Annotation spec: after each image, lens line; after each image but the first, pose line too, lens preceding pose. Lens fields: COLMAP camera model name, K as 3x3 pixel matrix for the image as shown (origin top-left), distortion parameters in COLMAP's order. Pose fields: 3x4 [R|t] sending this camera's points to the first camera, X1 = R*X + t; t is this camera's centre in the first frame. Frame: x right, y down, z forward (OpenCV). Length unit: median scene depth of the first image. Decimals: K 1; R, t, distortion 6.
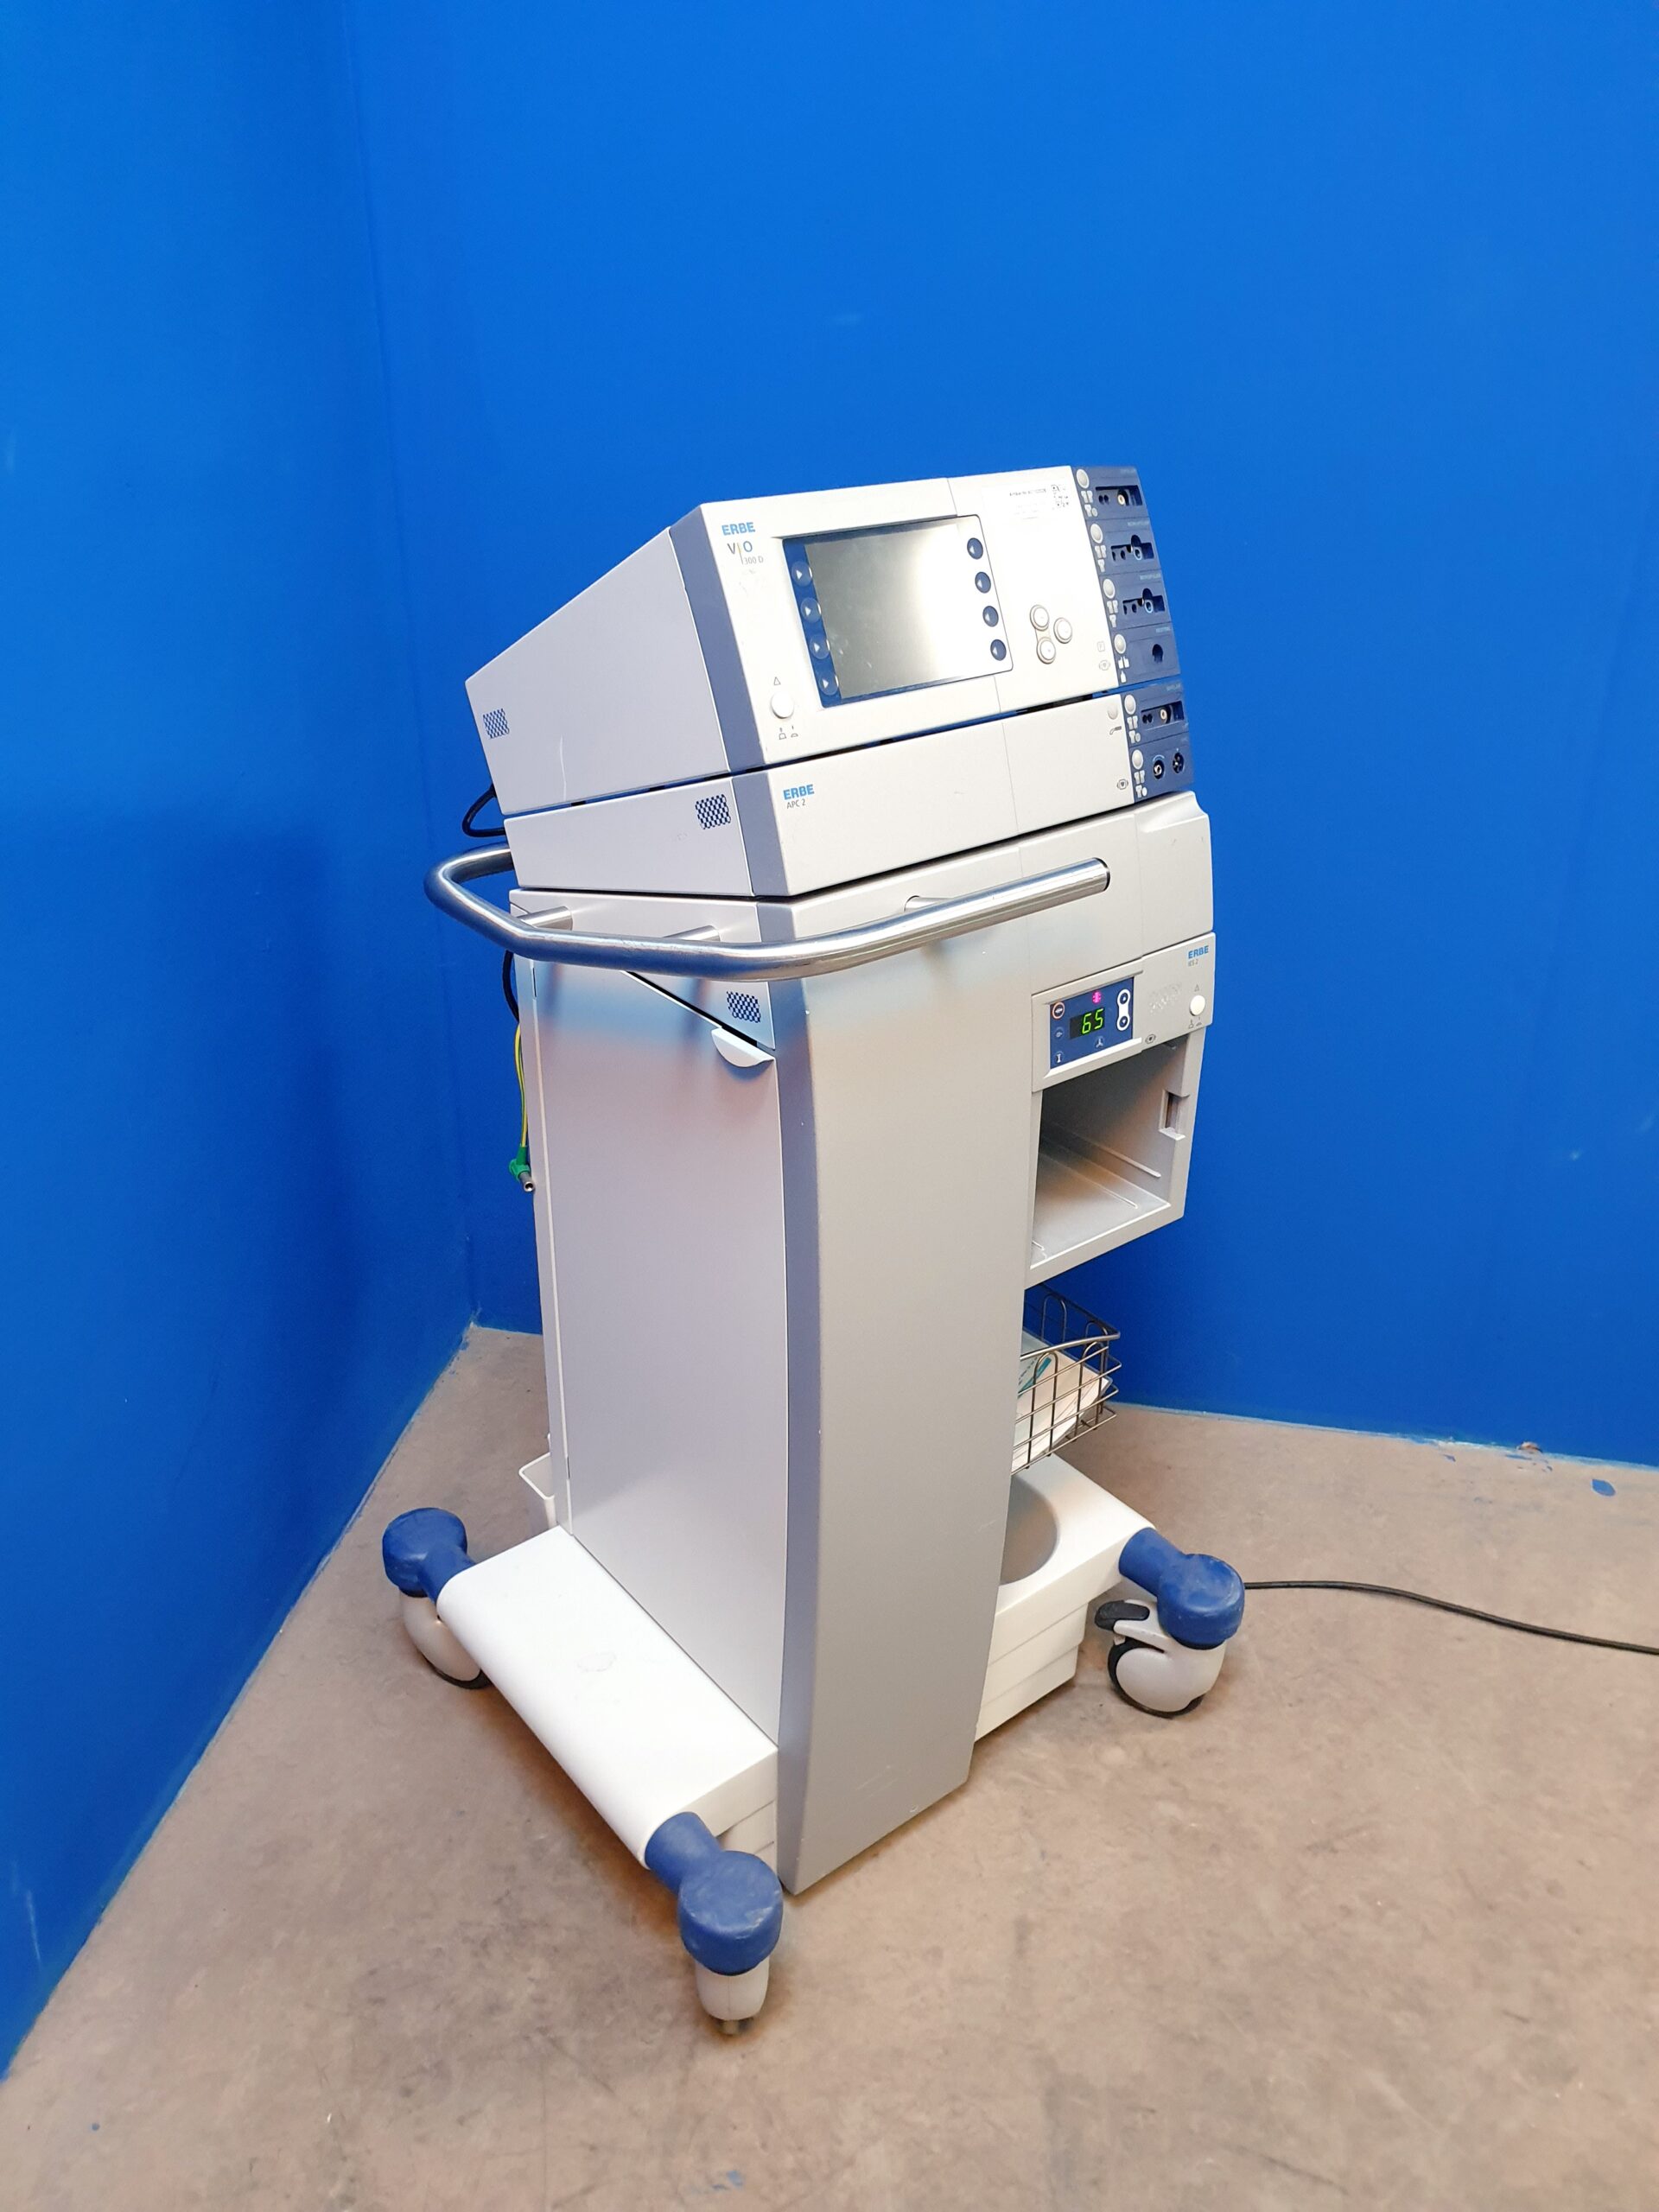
lens RADIAL K [[1698.7, 0, 807.7], [0, 1698.7, 1095.3], [0, 0, 1]] dist [0.003098, 0.030500]
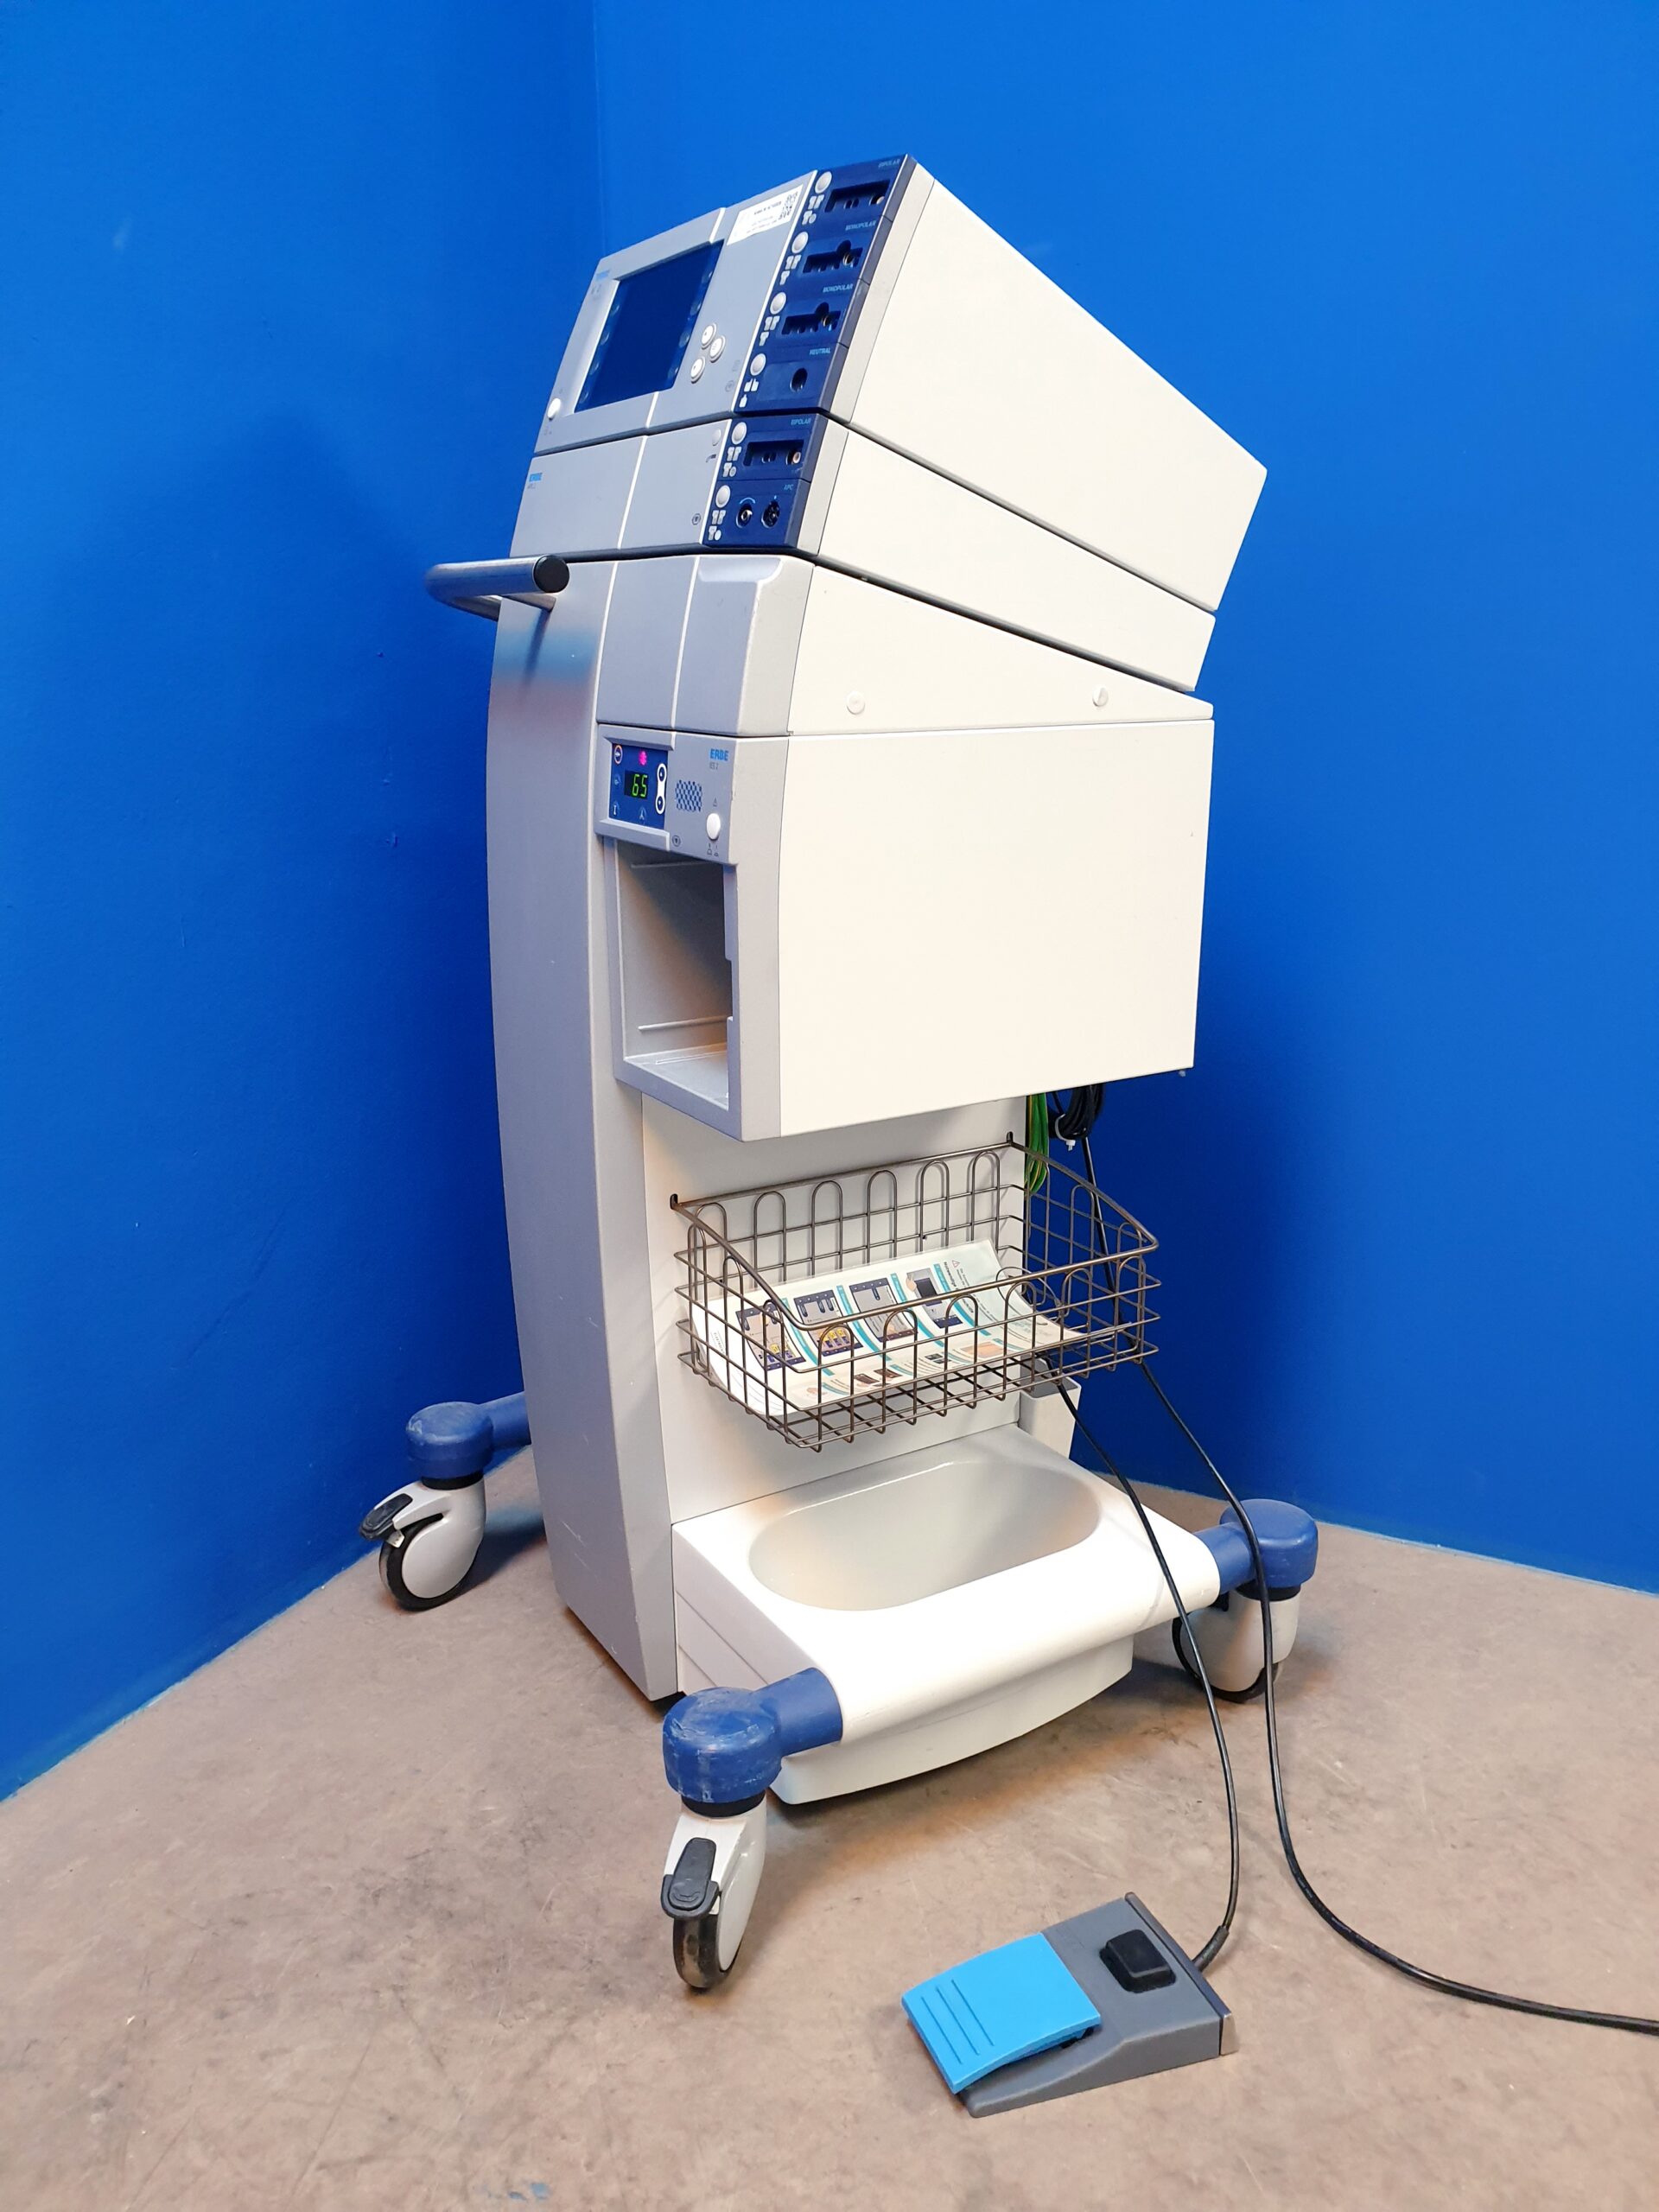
lens RADIAL K [[1698.7, 0, 841.0], [0, 1698.7, 1127.6], [0, 0, 1]] dist [0.003098, 0.030500]
pose [[0.962135, 0.069933, -0.263449, 0.240465], [-0.120002, 0.976495, -0.179045, 0.259090], [0.244735, 0.203880, 0.947912, 0.177929]]
